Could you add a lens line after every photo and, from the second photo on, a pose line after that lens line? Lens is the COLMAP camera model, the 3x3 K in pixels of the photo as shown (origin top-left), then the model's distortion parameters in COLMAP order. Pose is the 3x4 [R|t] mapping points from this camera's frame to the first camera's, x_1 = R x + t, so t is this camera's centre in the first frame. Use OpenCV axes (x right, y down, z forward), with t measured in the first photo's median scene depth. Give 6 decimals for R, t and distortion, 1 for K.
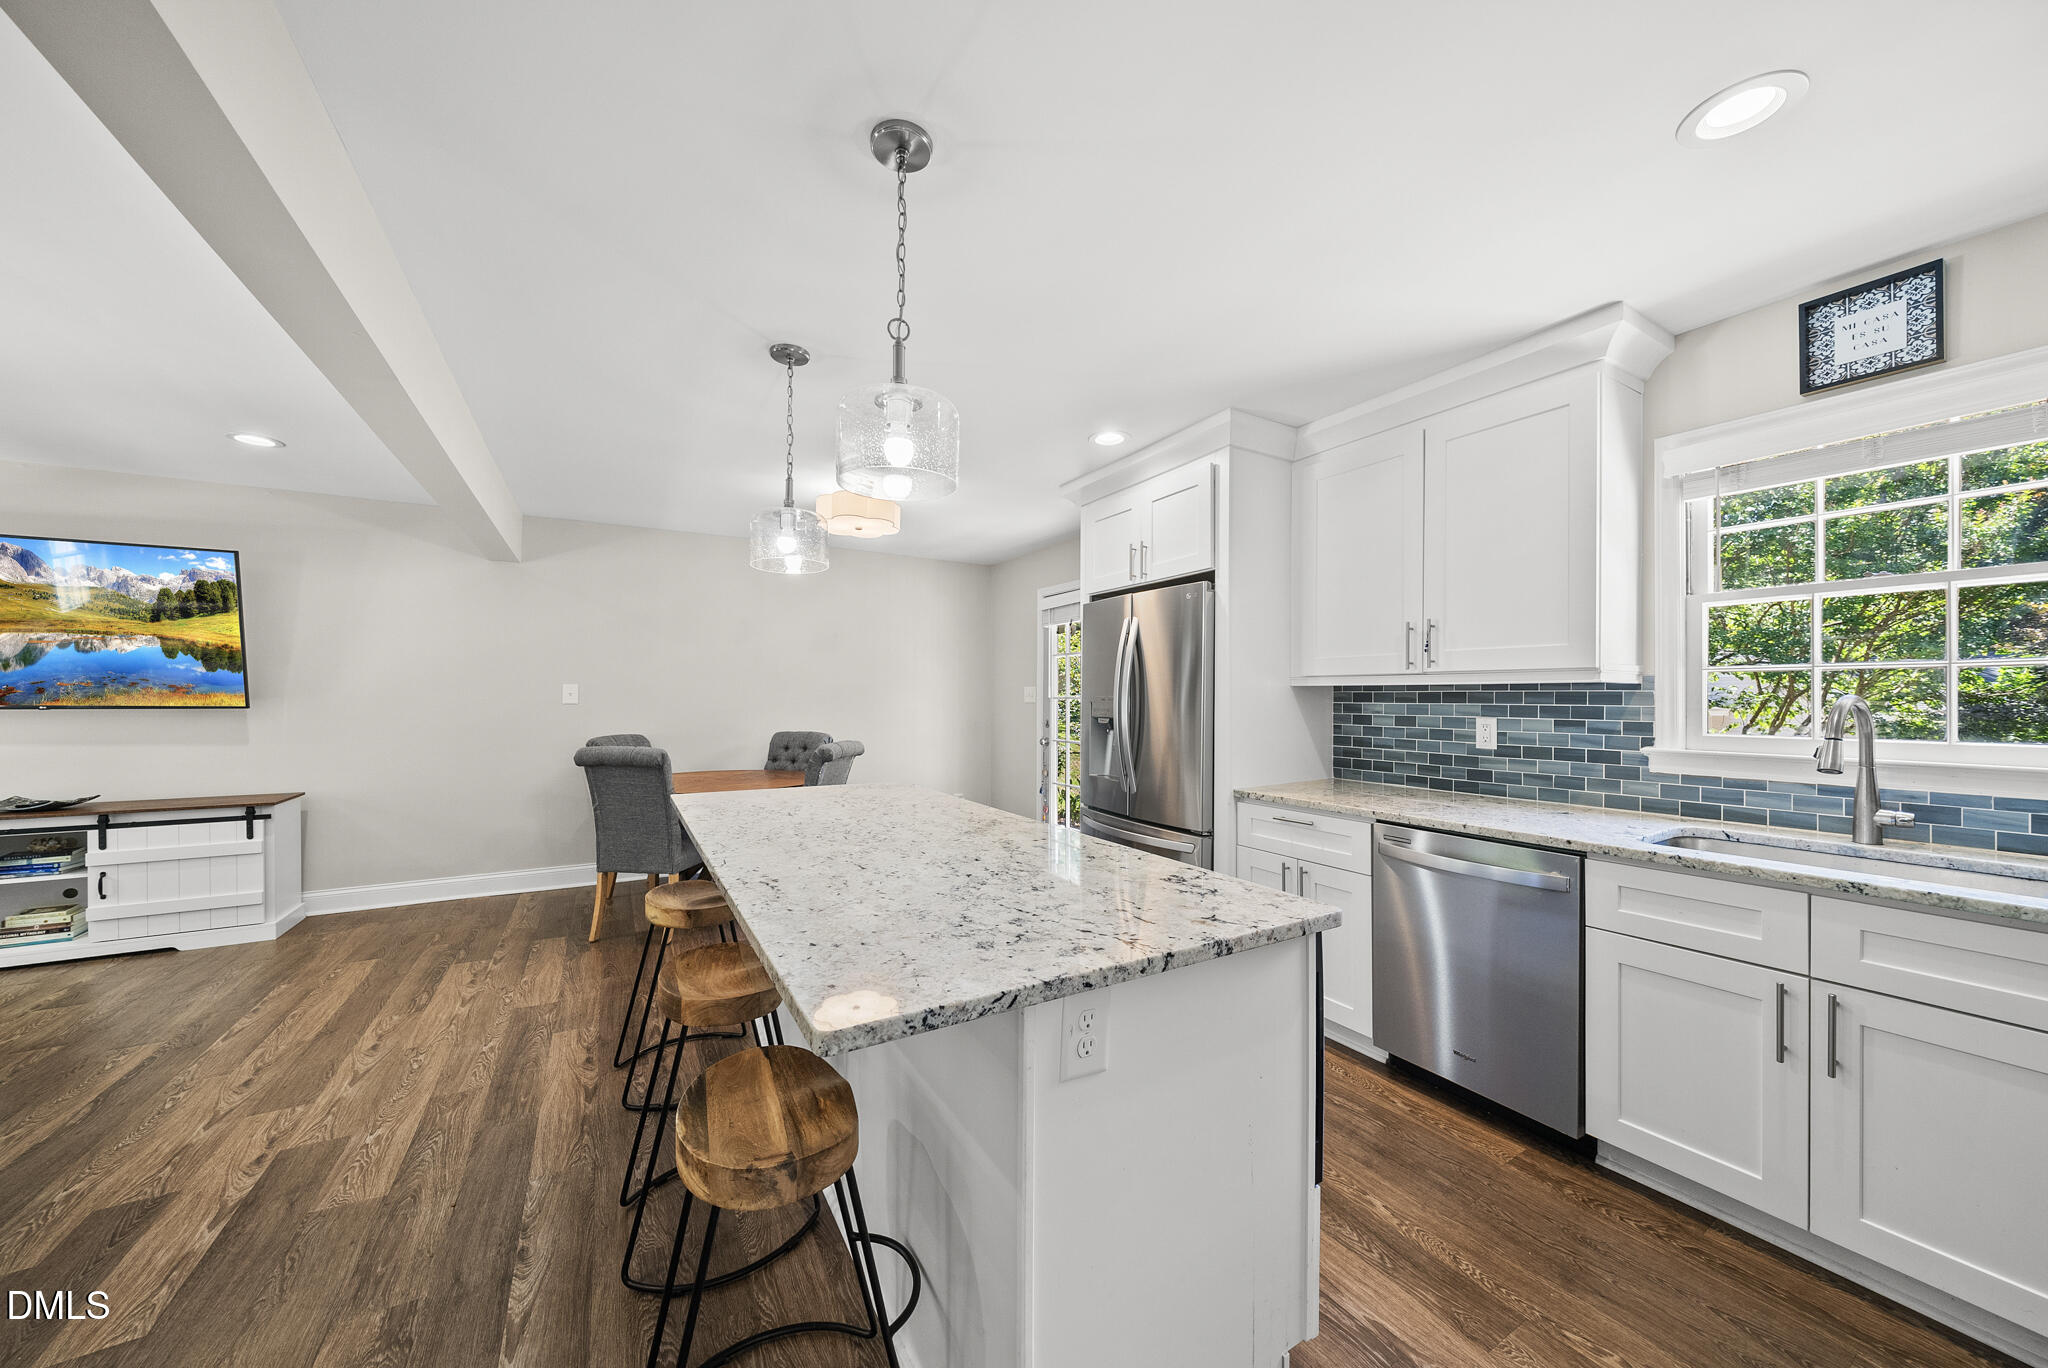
lens RADIAL K [[706.4, 0, 1019.0], [0, 706.4, 694.6], [0, 0, 1]] dist [-0.008444, 0.000150]
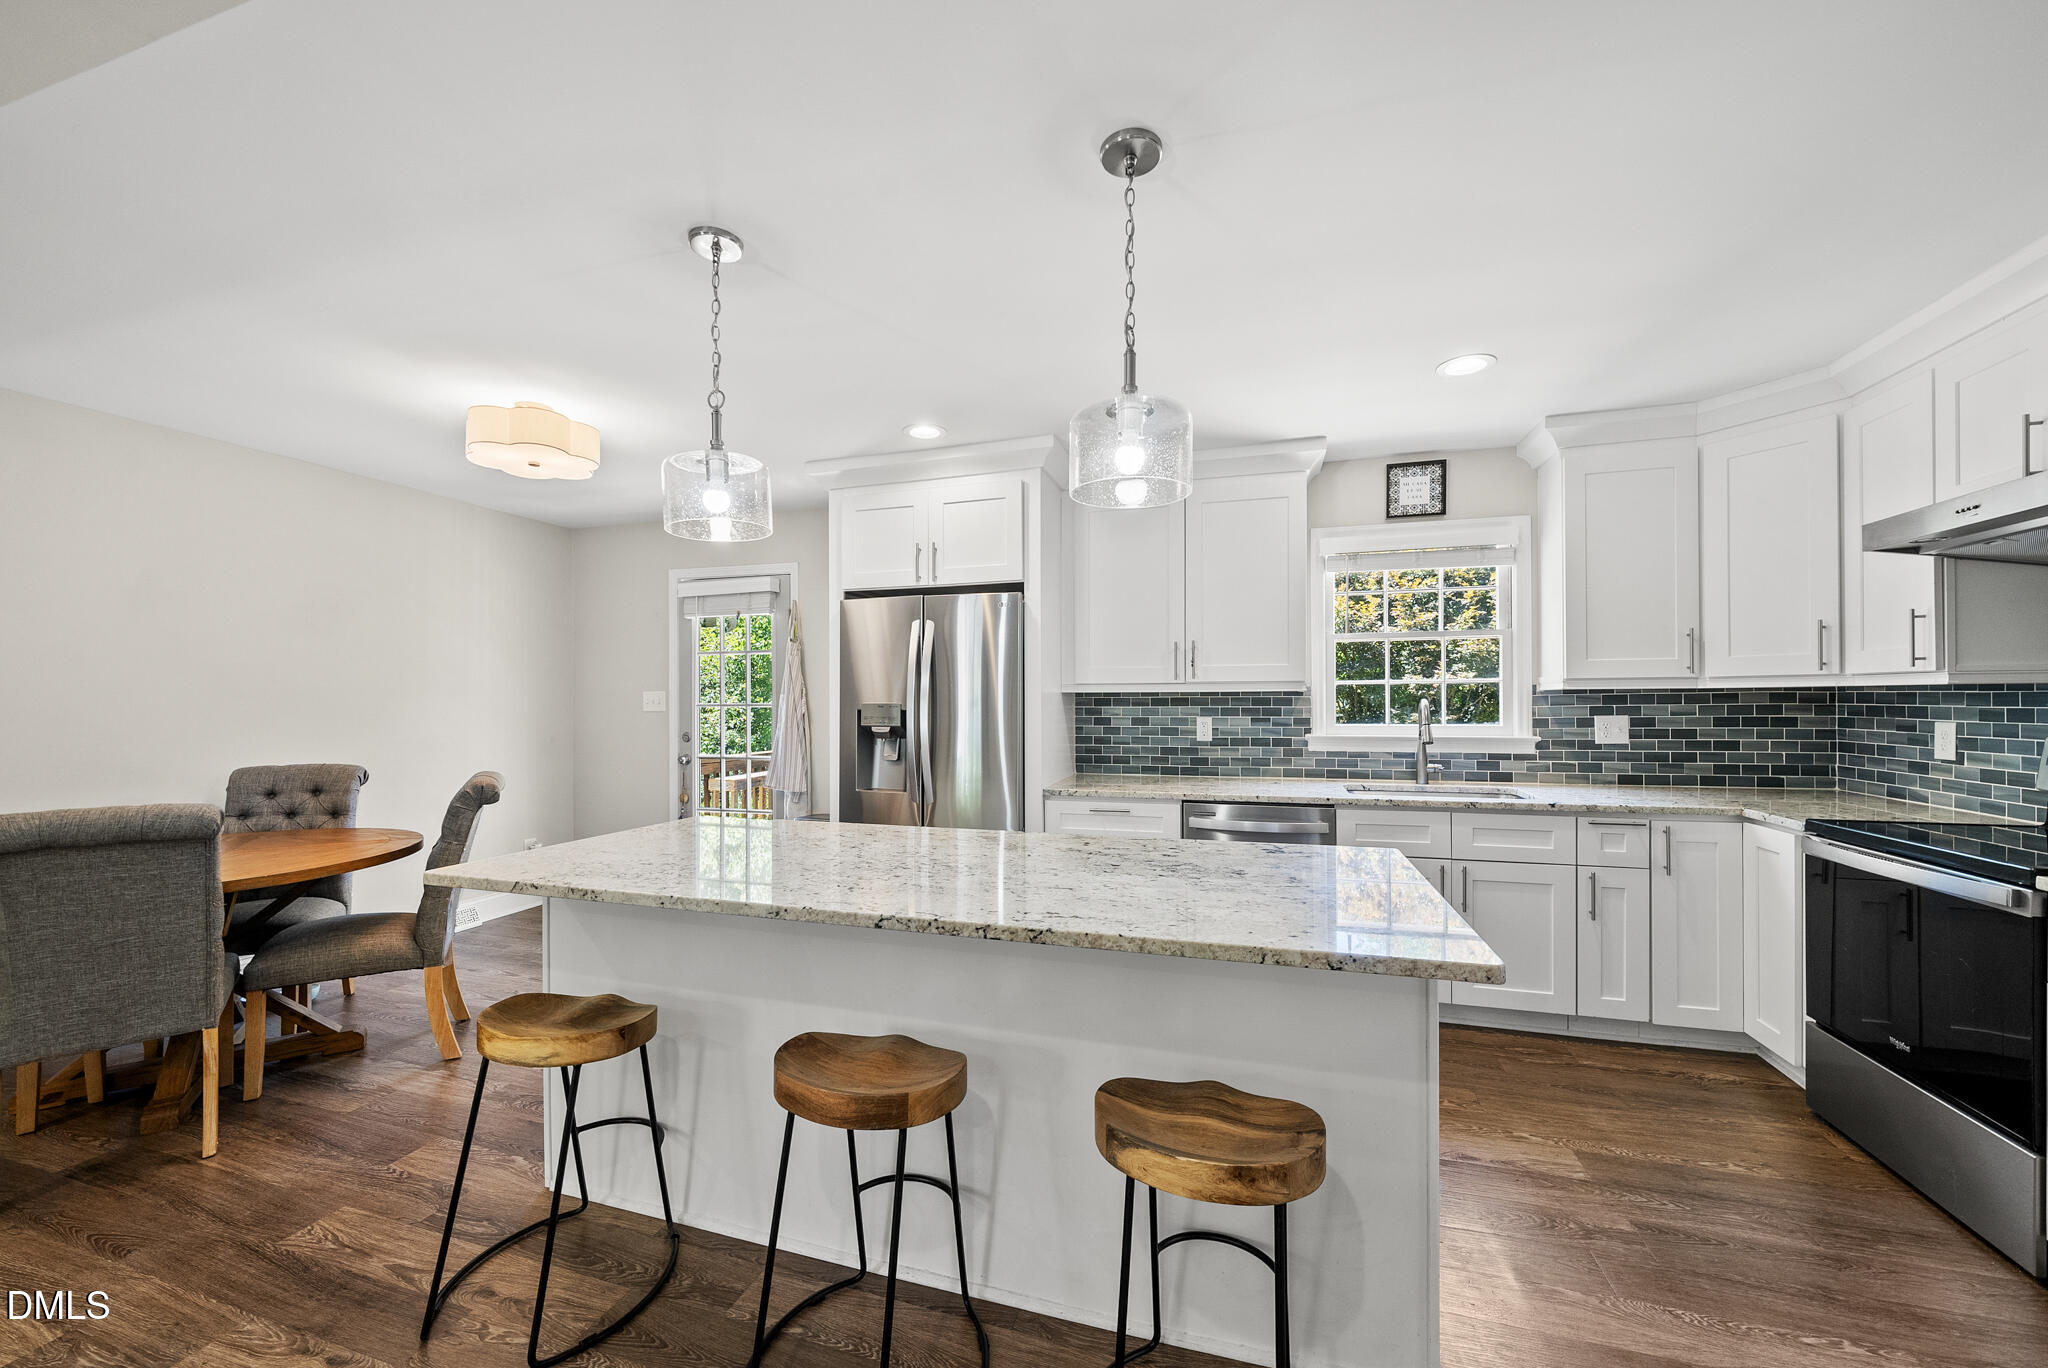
lens RADIAL K [[779.1, 0, 1023.2], [0, 779.1, 701.4], [0, 0, 1]] dist [-0.005800, 0.000700]
pose [[0.735400, -0.006976, 0.677597, -0.608636], [0.004523, 0.999975, 0.005386, -0.006183], [-0.677618, -0.000897, 0.735414, 0.174426]]
